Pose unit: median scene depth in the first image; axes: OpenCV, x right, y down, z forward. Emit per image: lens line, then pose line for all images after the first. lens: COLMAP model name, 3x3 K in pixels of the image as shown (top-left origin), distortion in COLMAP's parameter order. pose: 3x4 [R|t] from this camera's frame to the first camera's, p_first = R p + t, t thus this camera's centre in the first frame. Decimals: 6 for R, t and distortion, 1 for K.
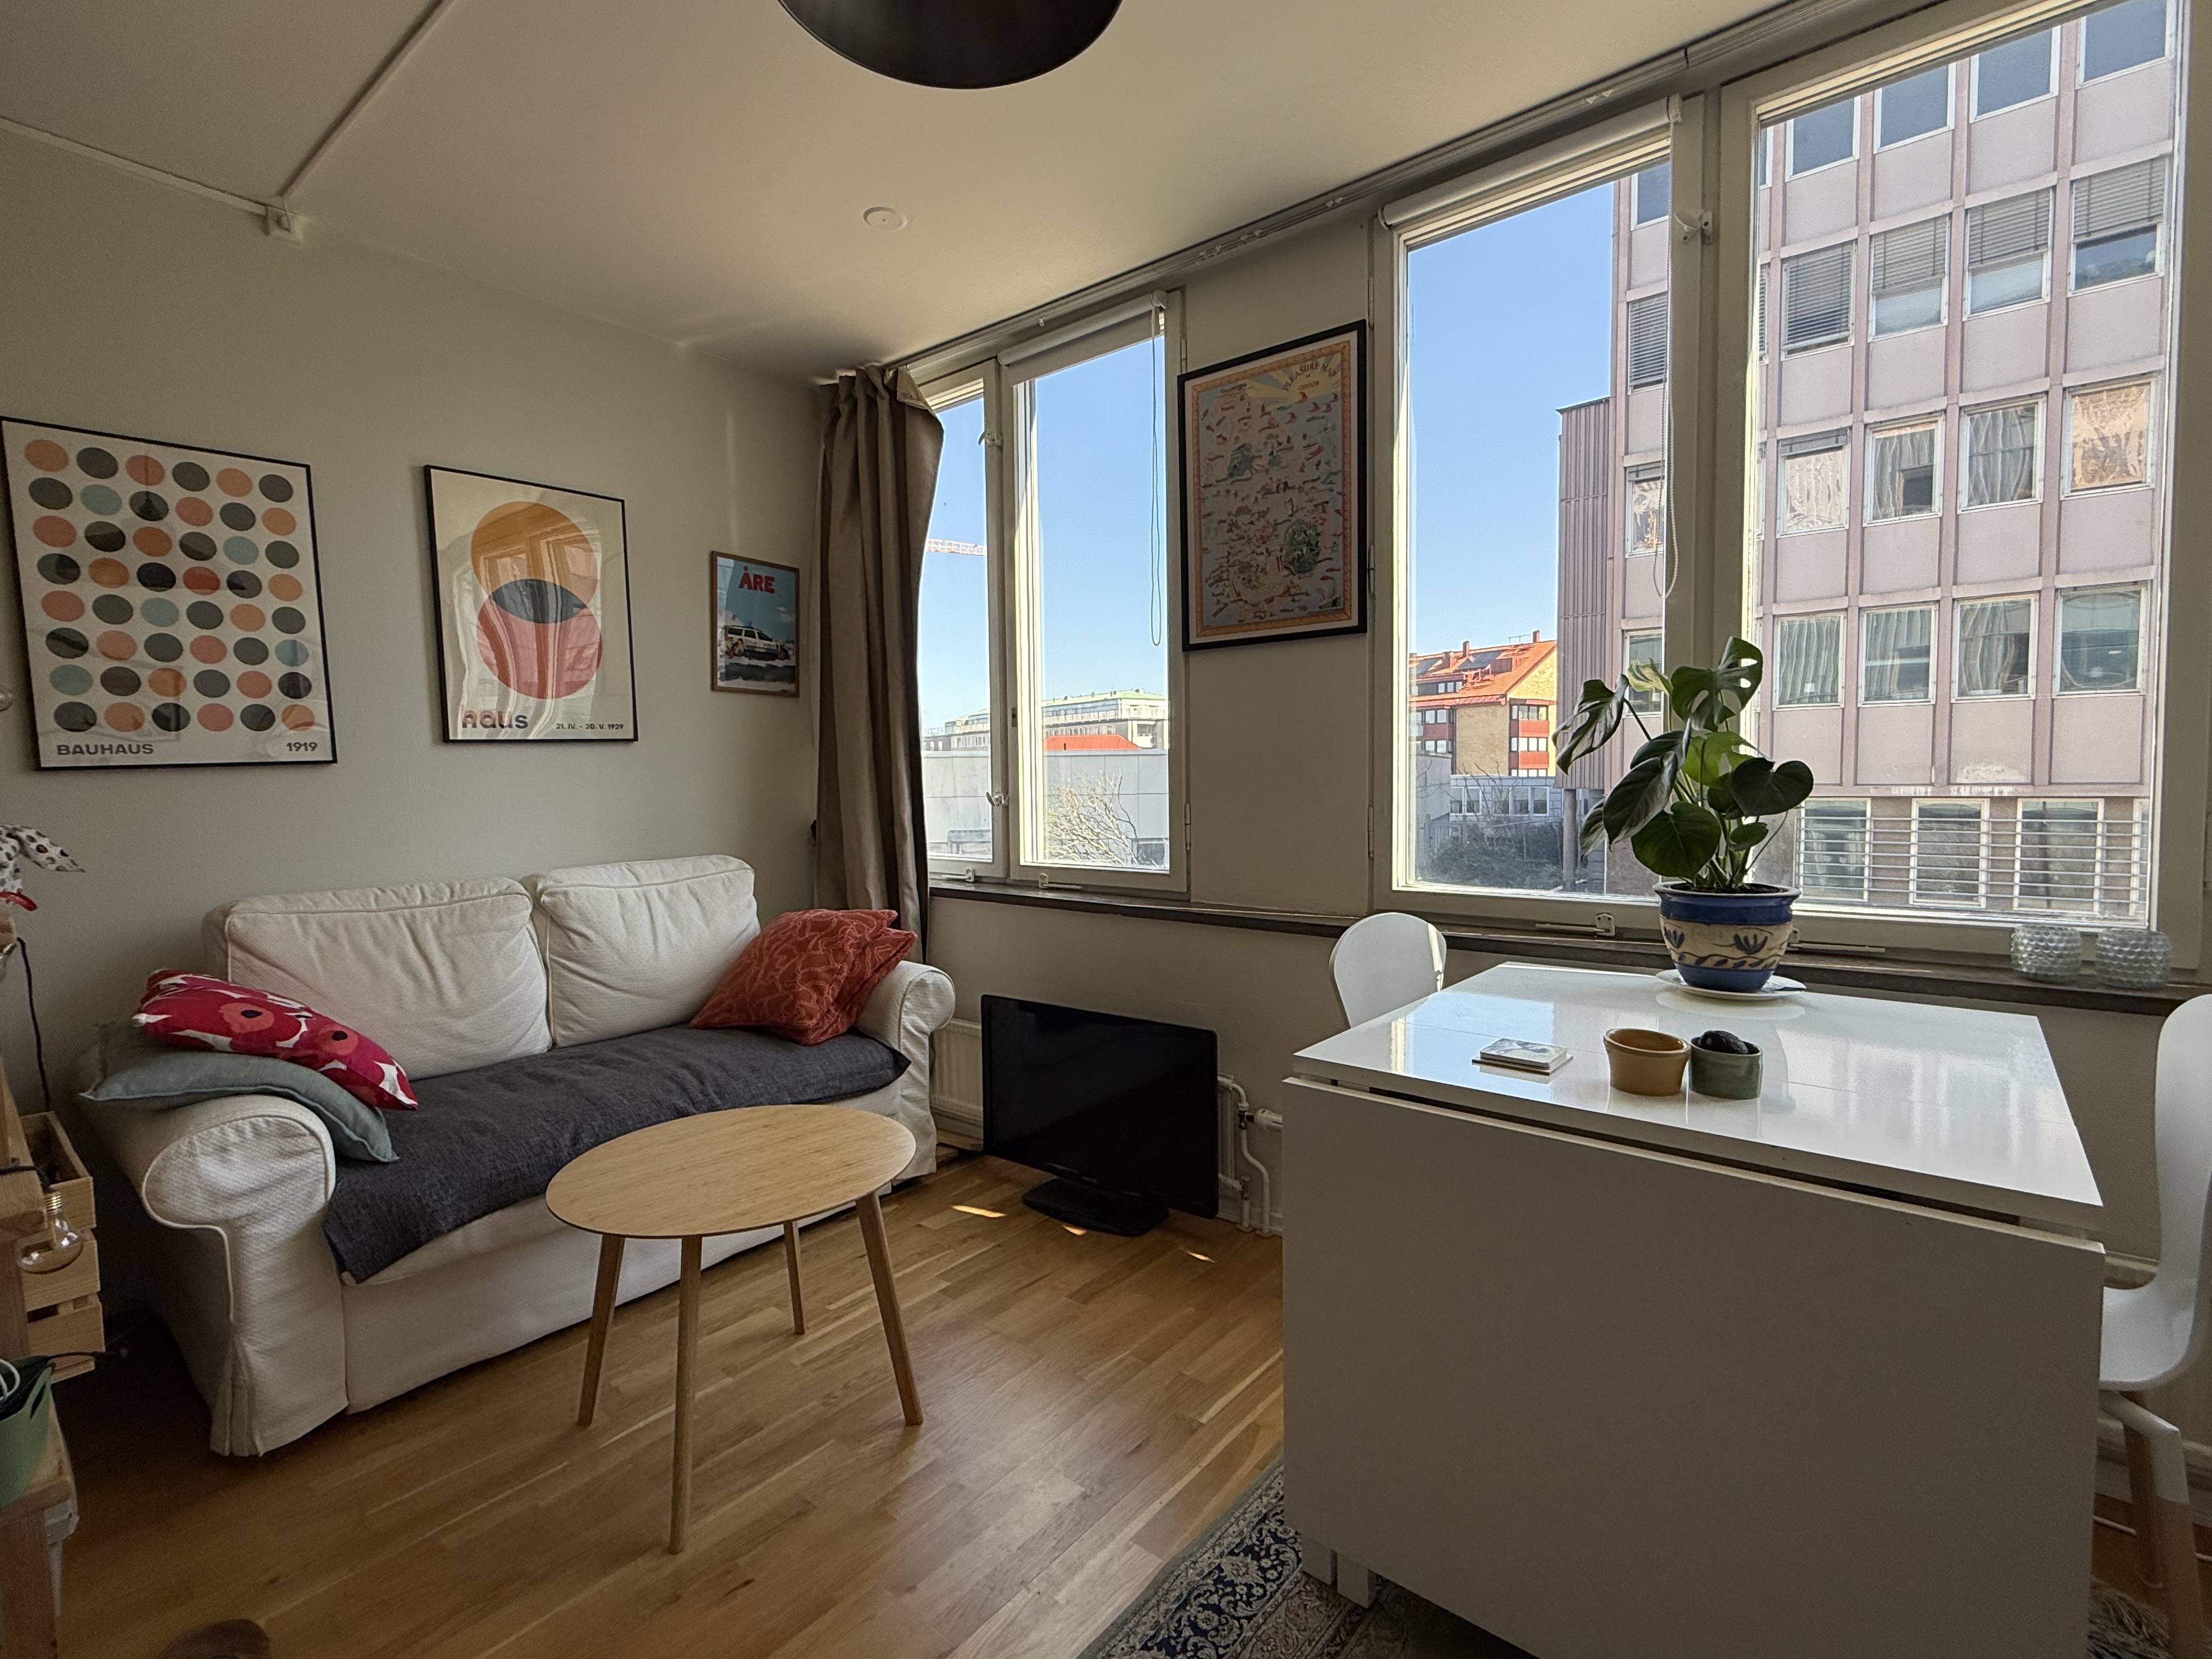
lens RADIAL K [[1024.1, 0, 1100.9], [0, 1024.1, 825.9], [0, 0, 1]] dist [0.000735, 0.000785]
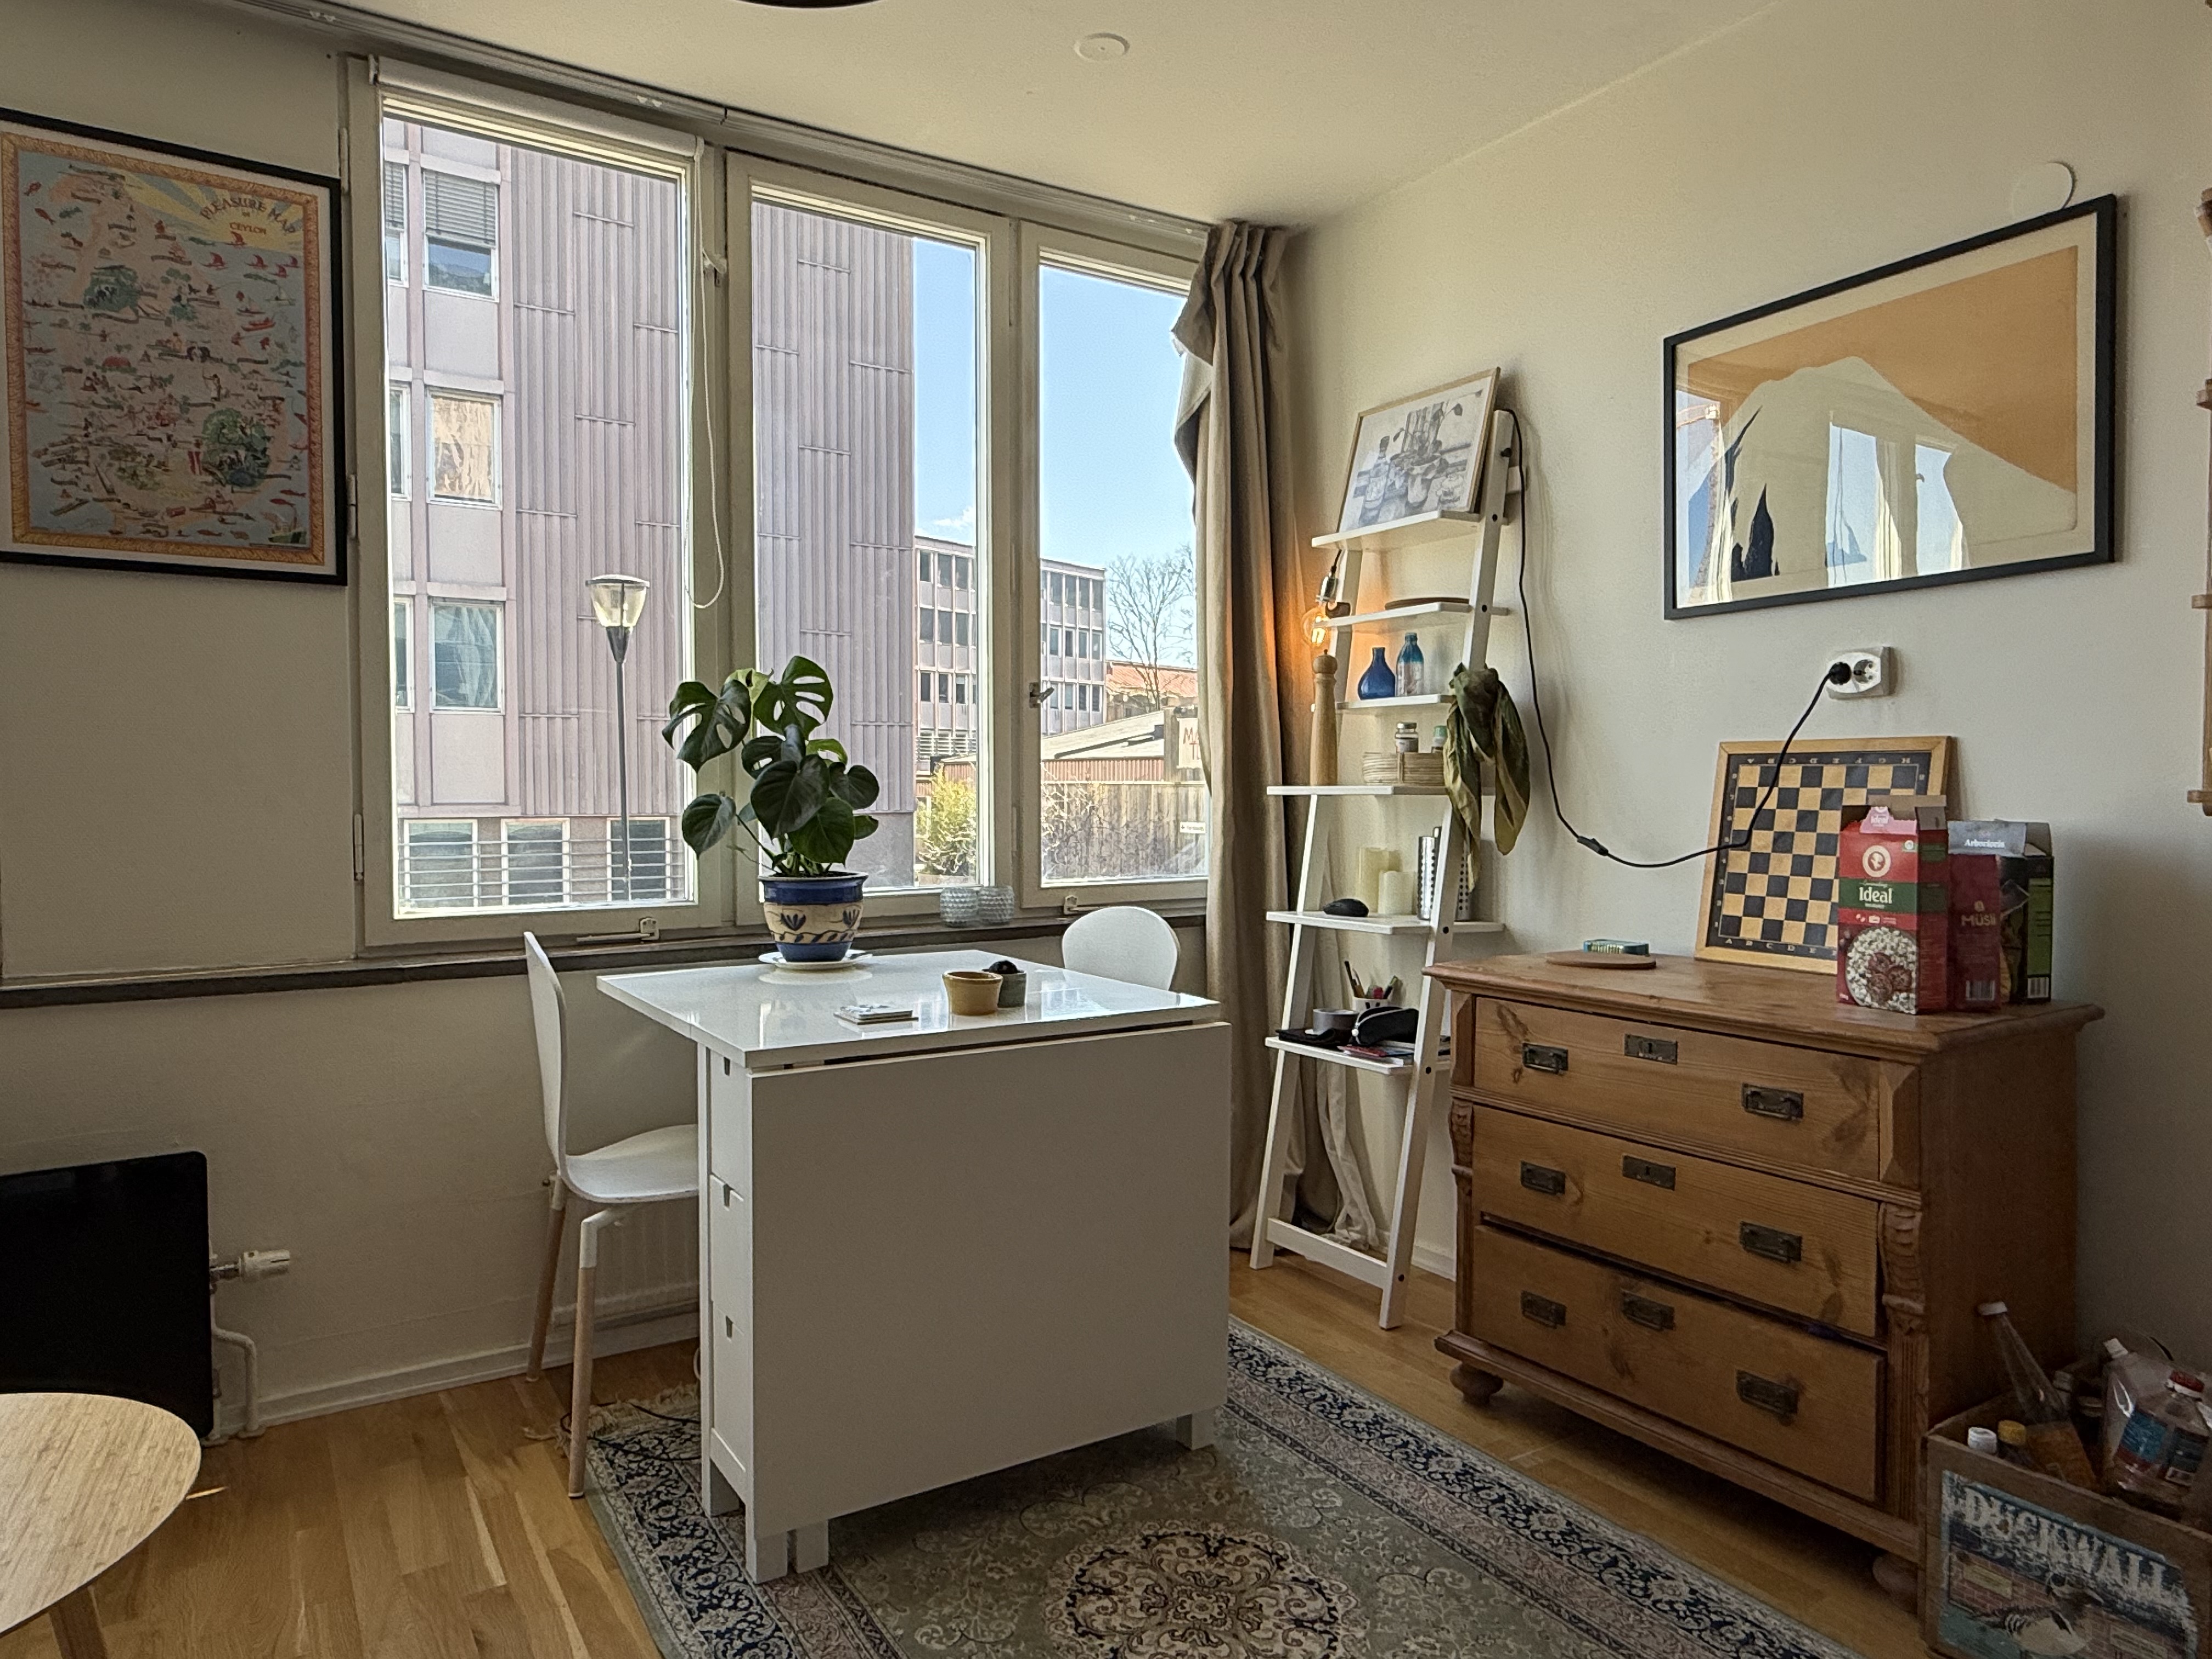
lens RADIAL K [[1411.5, 0, 1103.6], [0, 1411.5, 825.2], [0, 0, 1]] dist [0.005525, -0.001086]
pose [[0.303371, -0.014941, 0.952755, -0.560416], [0.043867, 0.999036, 0.001699, 0.011937], [-0.951862, 0.041279, 0.303734, 0.145515]]
